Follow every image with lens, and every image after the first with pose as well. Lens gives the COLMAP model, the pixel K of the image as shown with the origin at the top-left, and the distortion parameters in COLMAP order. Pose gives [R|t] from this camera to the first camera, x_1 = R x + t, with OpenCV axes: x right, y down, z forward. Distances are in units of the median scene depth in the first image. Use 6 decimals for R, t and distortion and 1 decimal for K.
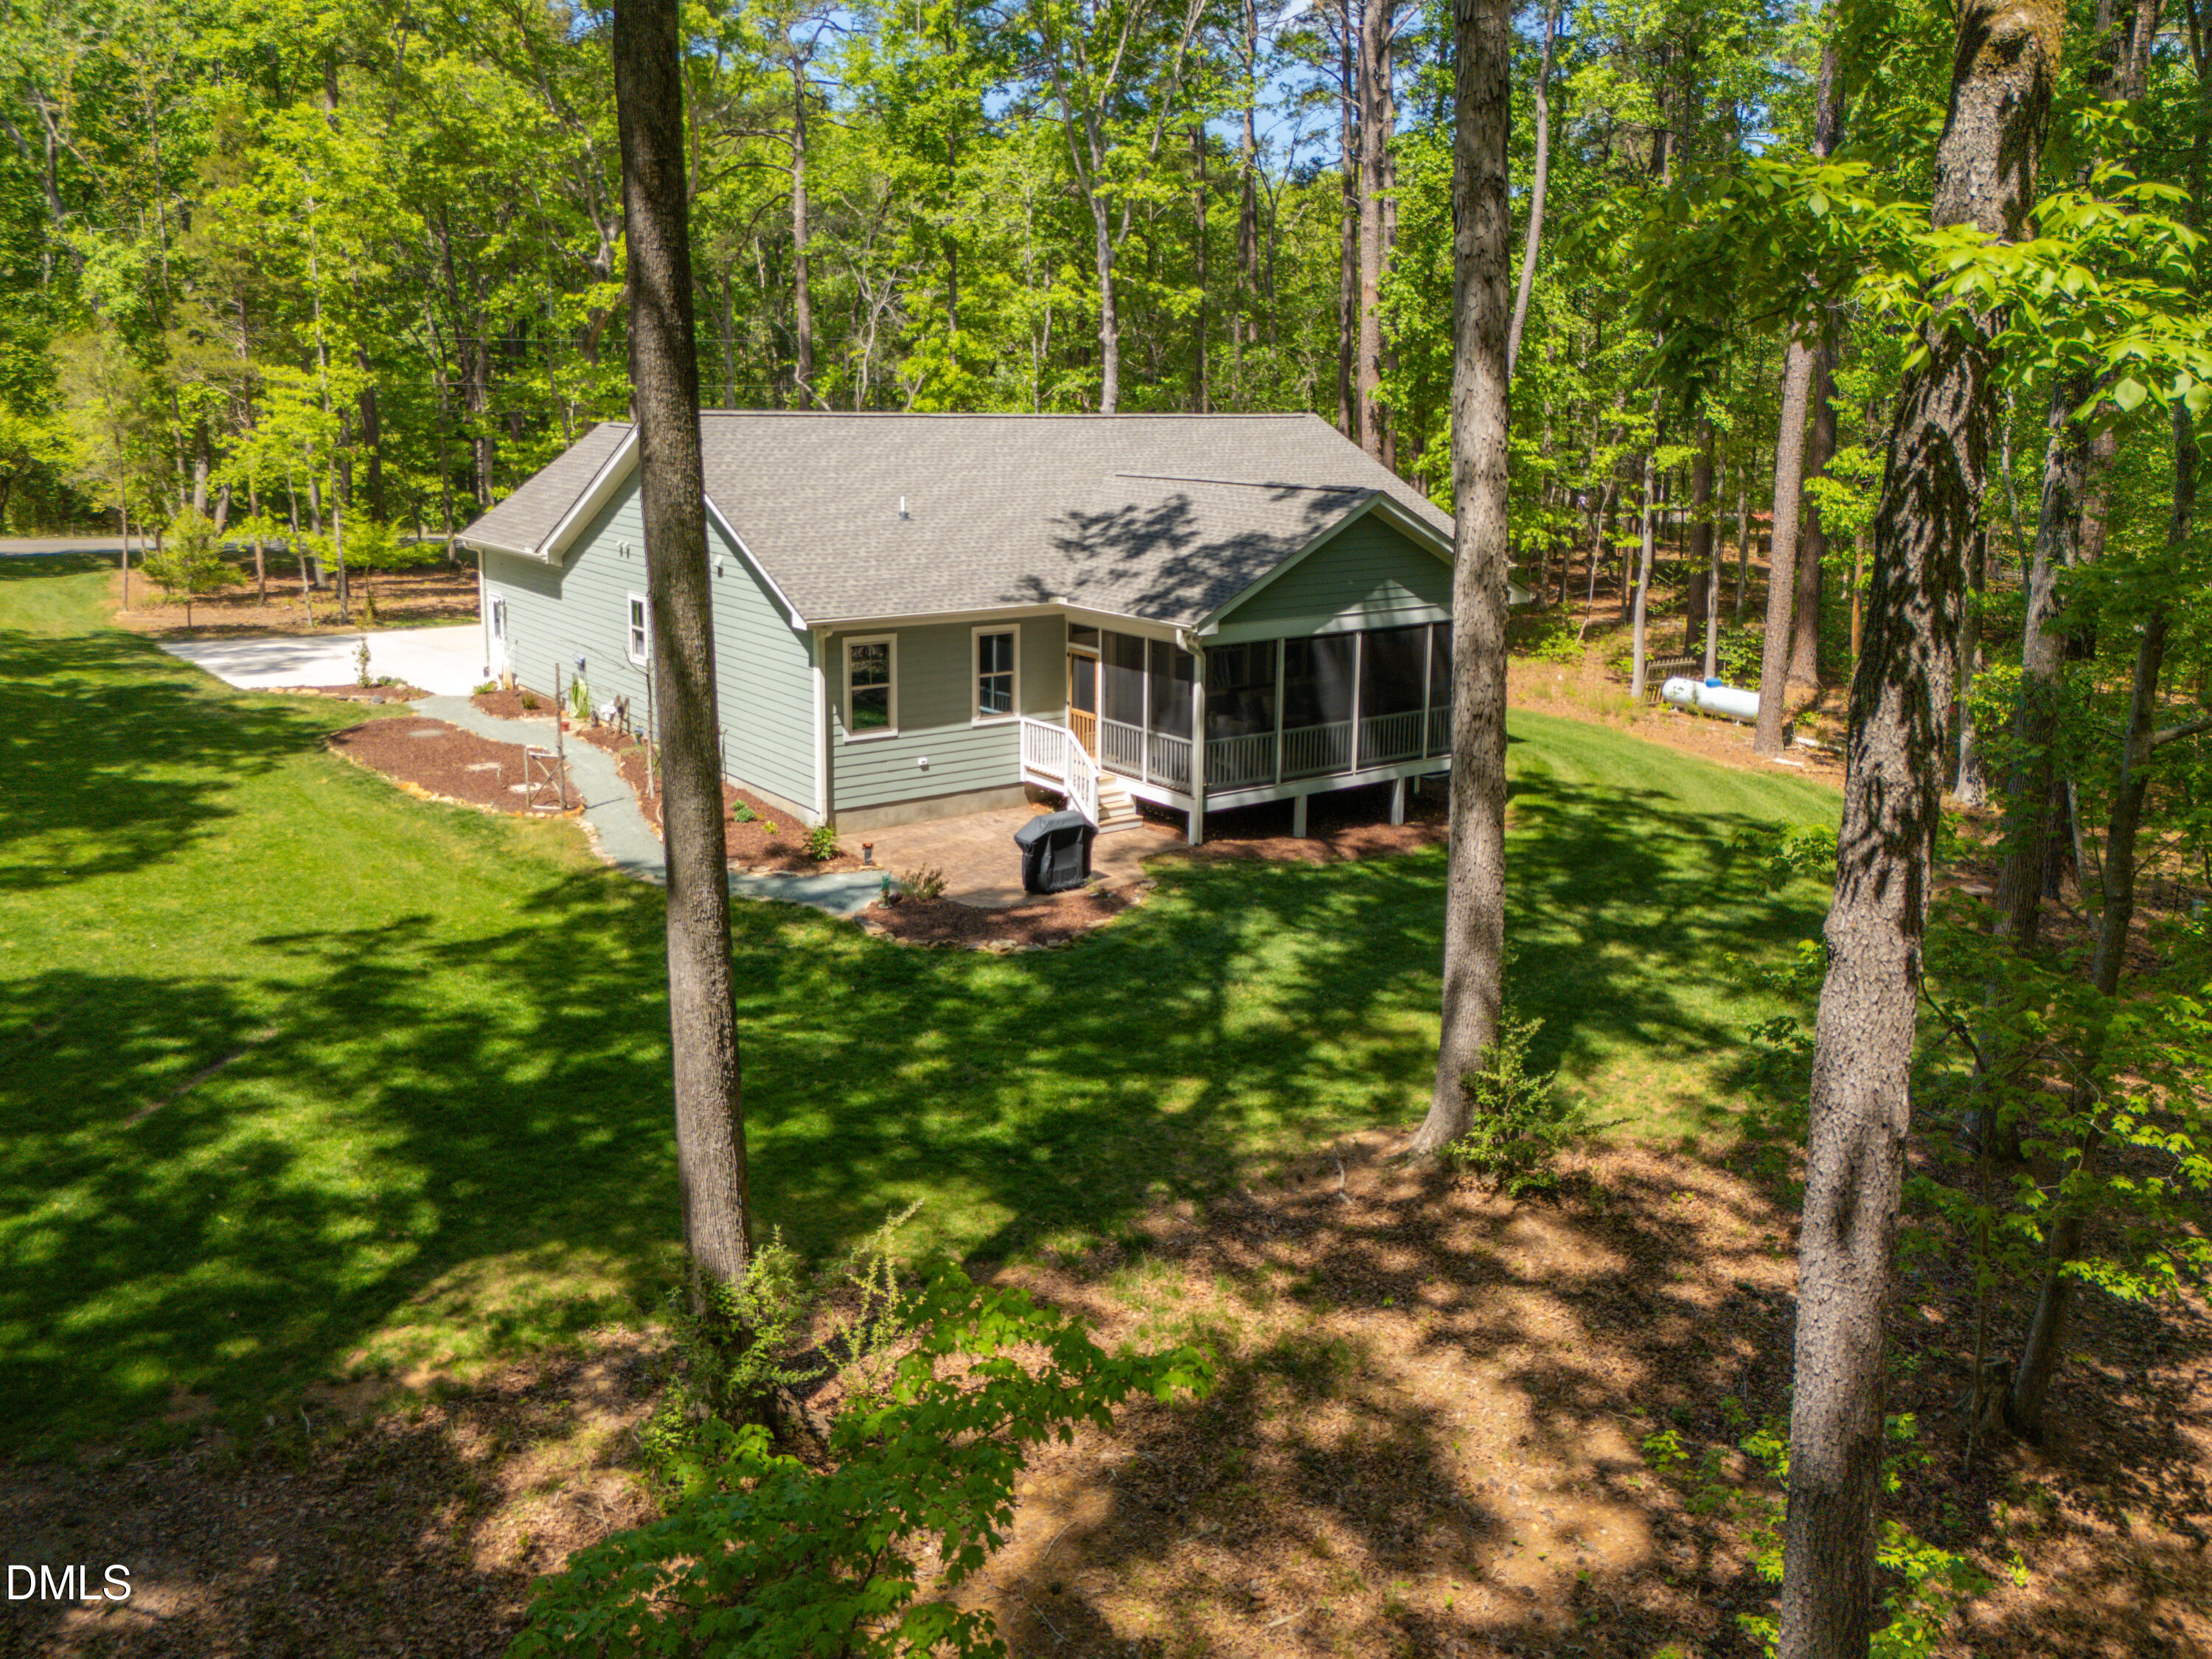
lens RADIAL K [[1659.2, 0, 1066.2], [0, 1659.2, 823.1], [0, 0, 1]] dist [0.053332, -0.002091]
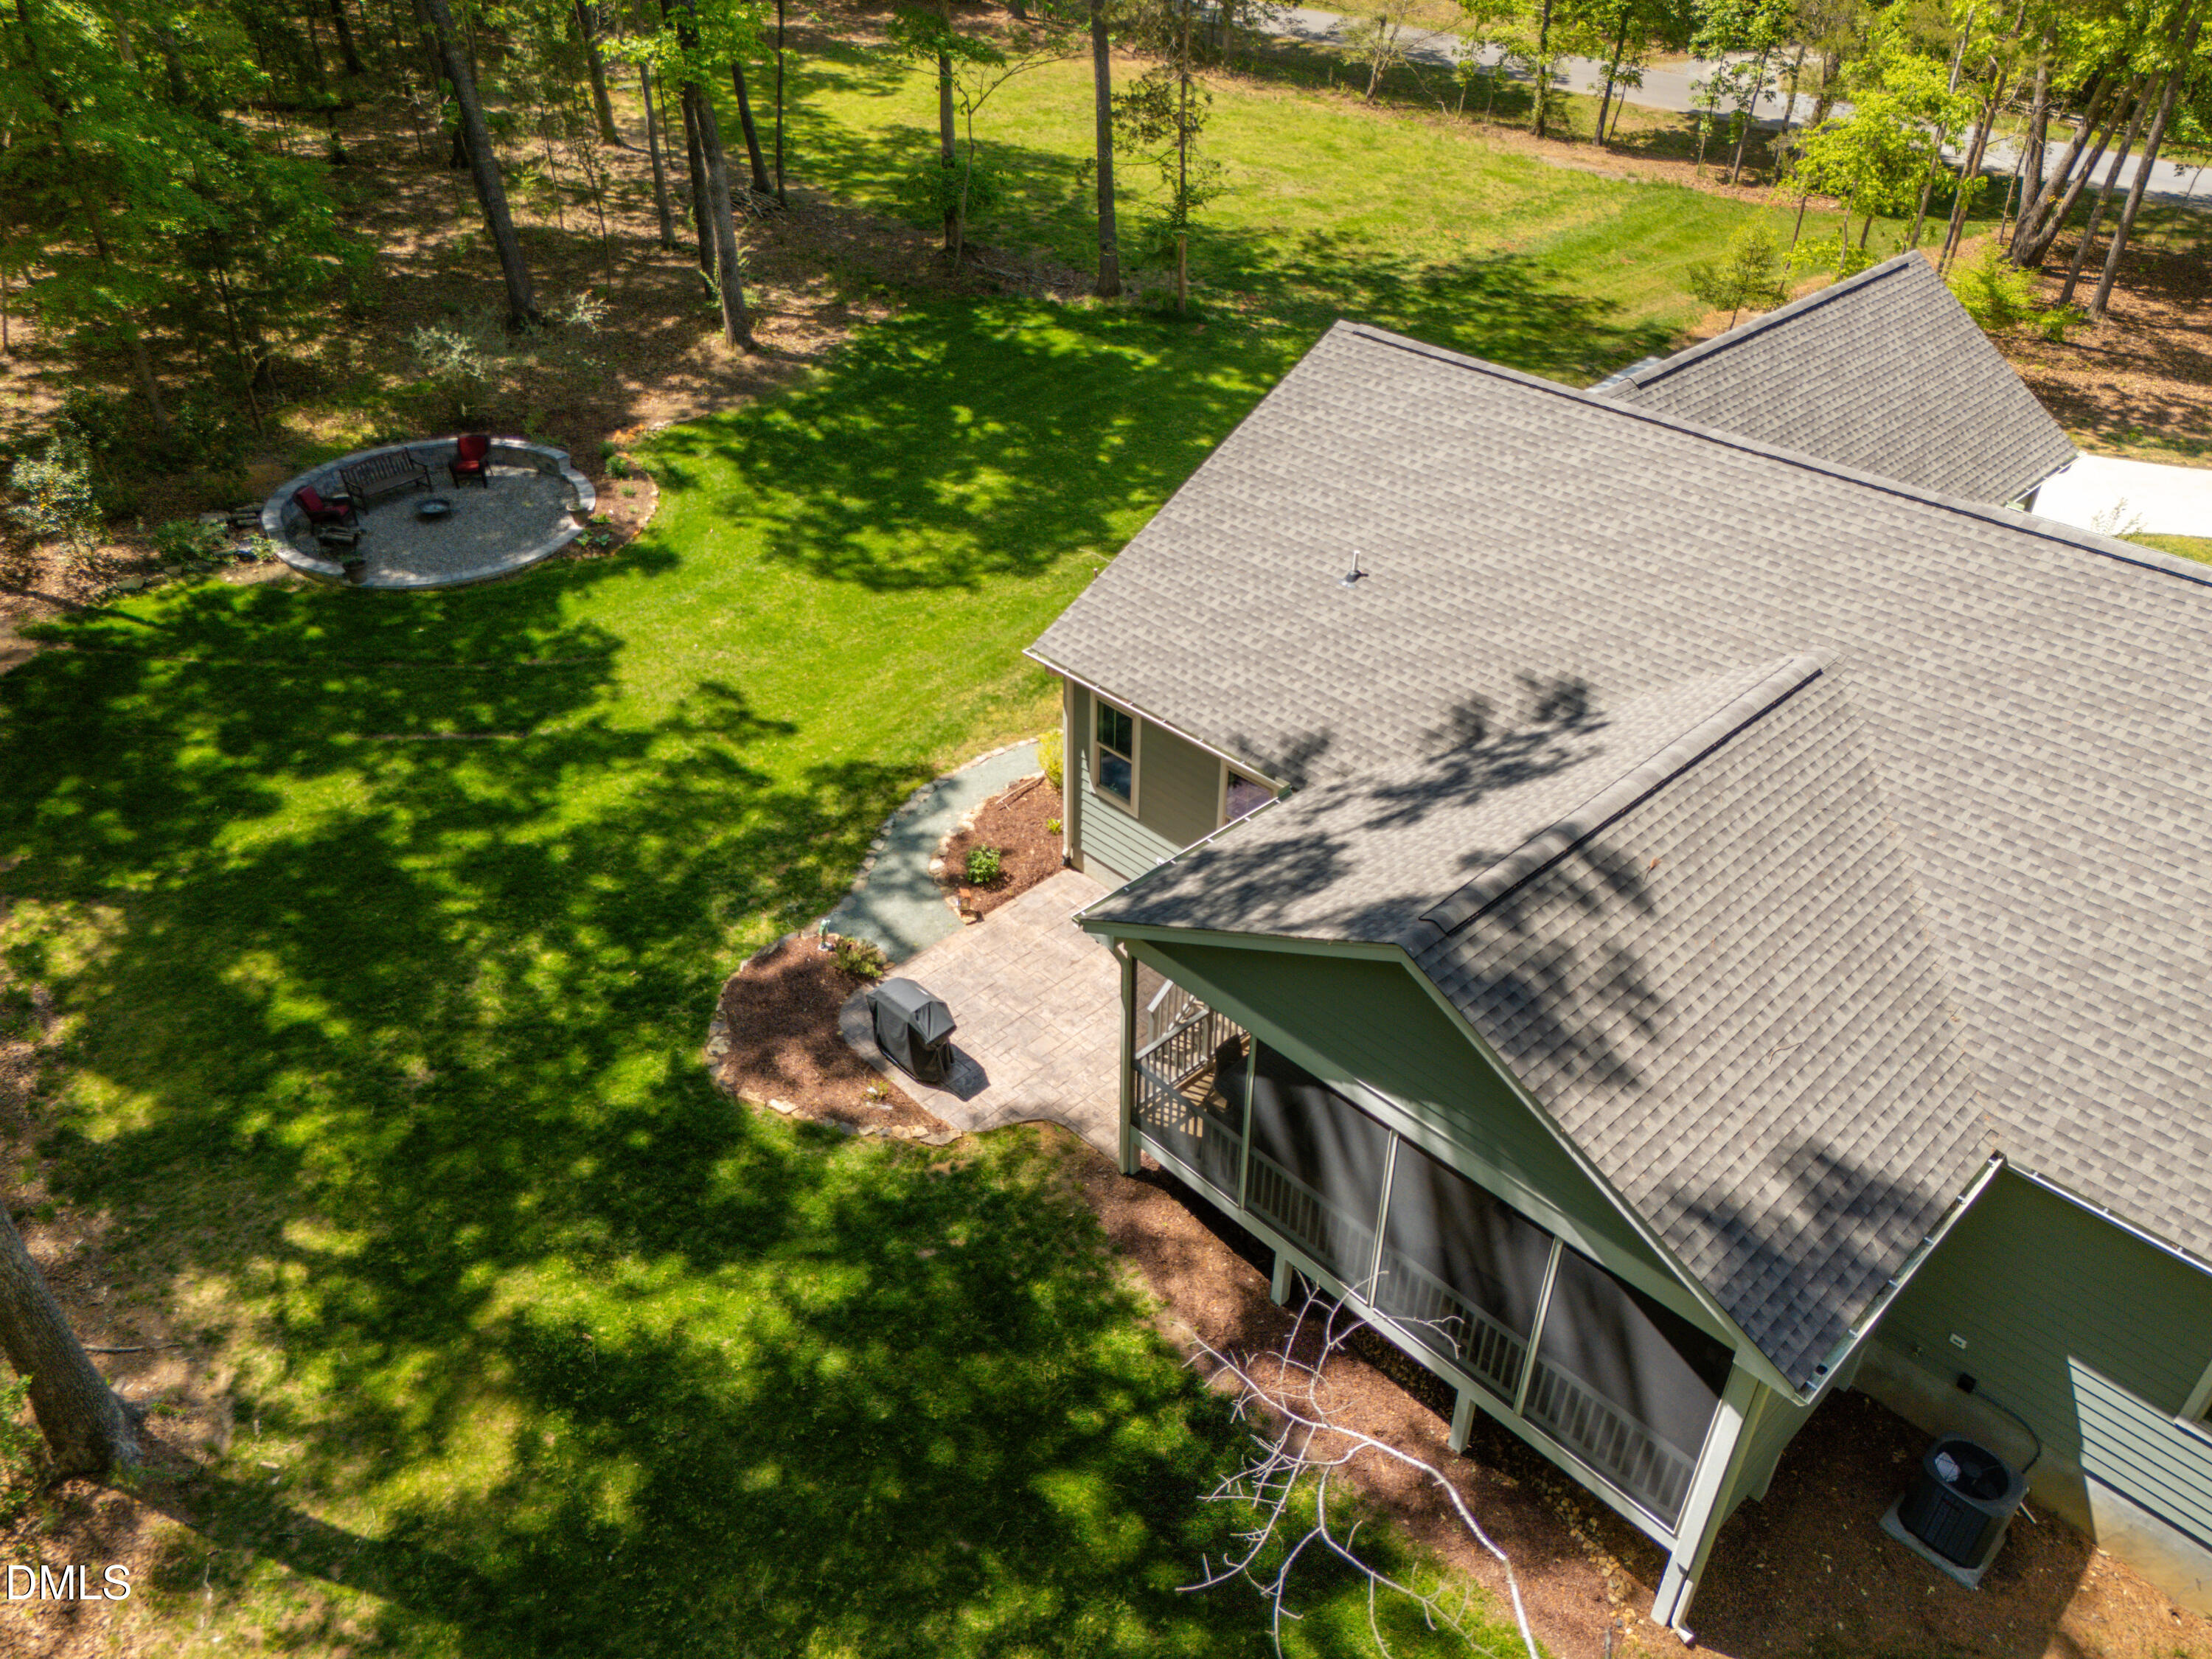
lens RADIAL K [[1625.3, 0, 1106.0], [0, 1625.3, 829.5], [0, 0, 1]] dist [-0.042312, -0.000864]
pose [[0.136210, 0.541907, -0.829327, 0.376598], [-0.248001, 0.829127, 0.501043, -0.304371], [0.959136, 0.137426, 0.247329, 0.556414]]
